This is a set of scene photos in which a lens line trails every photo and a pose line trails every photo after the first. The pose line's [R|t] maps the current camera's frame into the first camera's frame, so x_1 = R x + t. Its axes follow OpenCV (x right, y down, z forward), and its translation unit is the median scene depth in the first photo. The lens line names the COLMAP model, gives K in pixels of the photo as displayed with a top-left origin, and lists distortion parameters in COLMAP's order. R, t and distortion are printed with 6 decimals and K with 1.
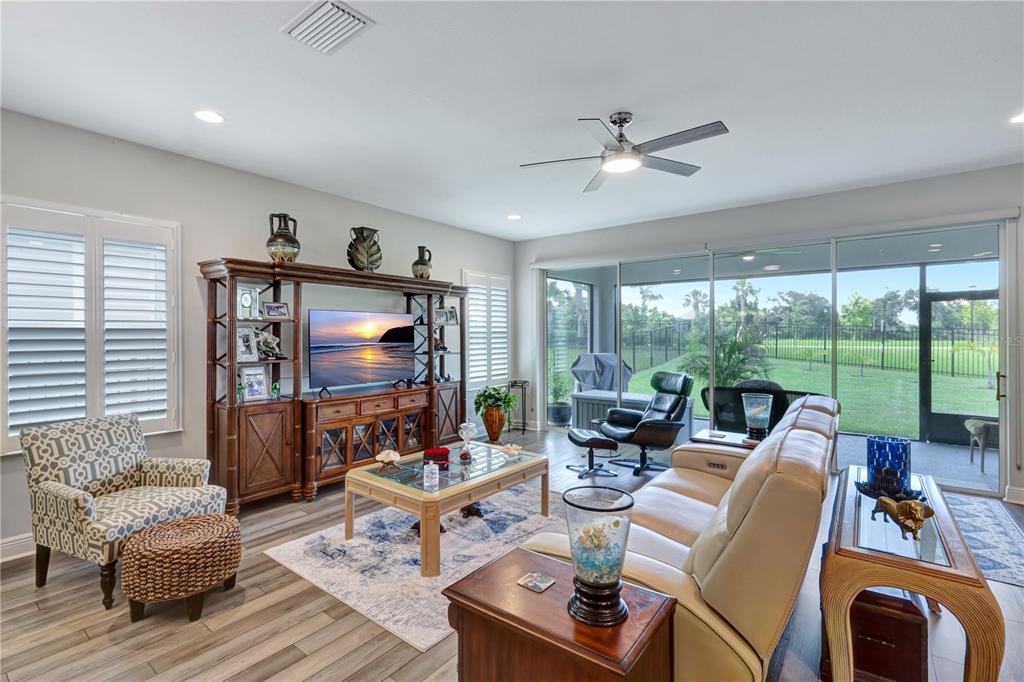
lens RADIAL K [[473.7, 0, 507.1], [0, 473.7, 336.0], [0, 0, 1]] dist [0.001846, 0.000231]
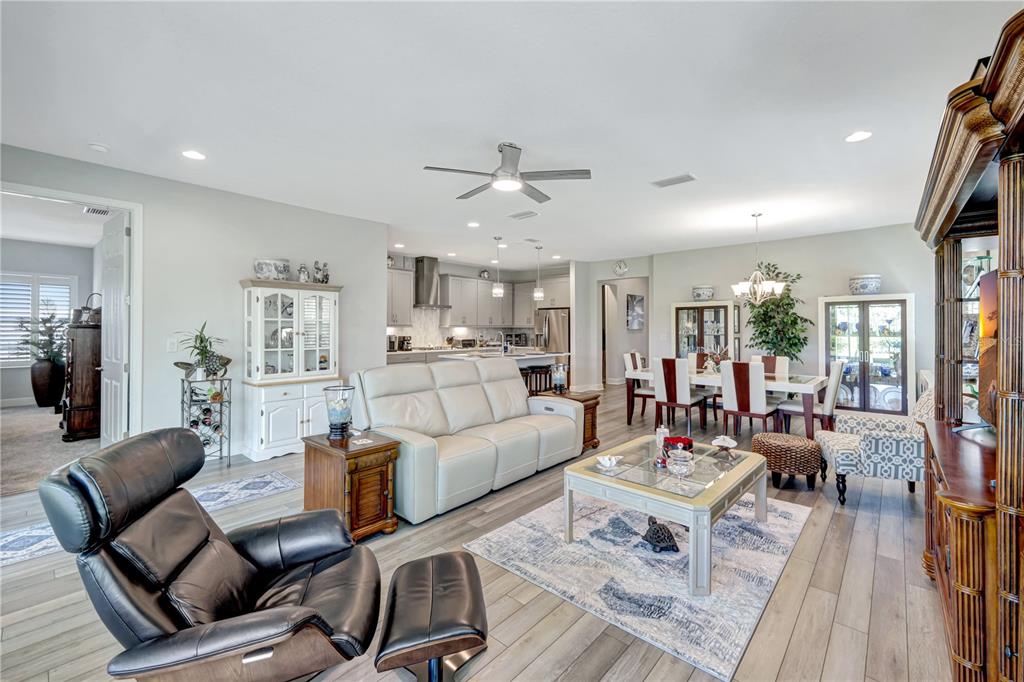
lens RADIAL K [[431.4, 0, 504.8], [0, 431.4, 329.9], [0, 0, 1]] dist [-0.000644, -0.000114]
pose [[-0.996528, -0.000546, 0.083259, 0.094787], [-0.000121, 0.999987, 0.005118, 0.005779], [-0.083260, 0.005090, -0.996515, 1.302920]]
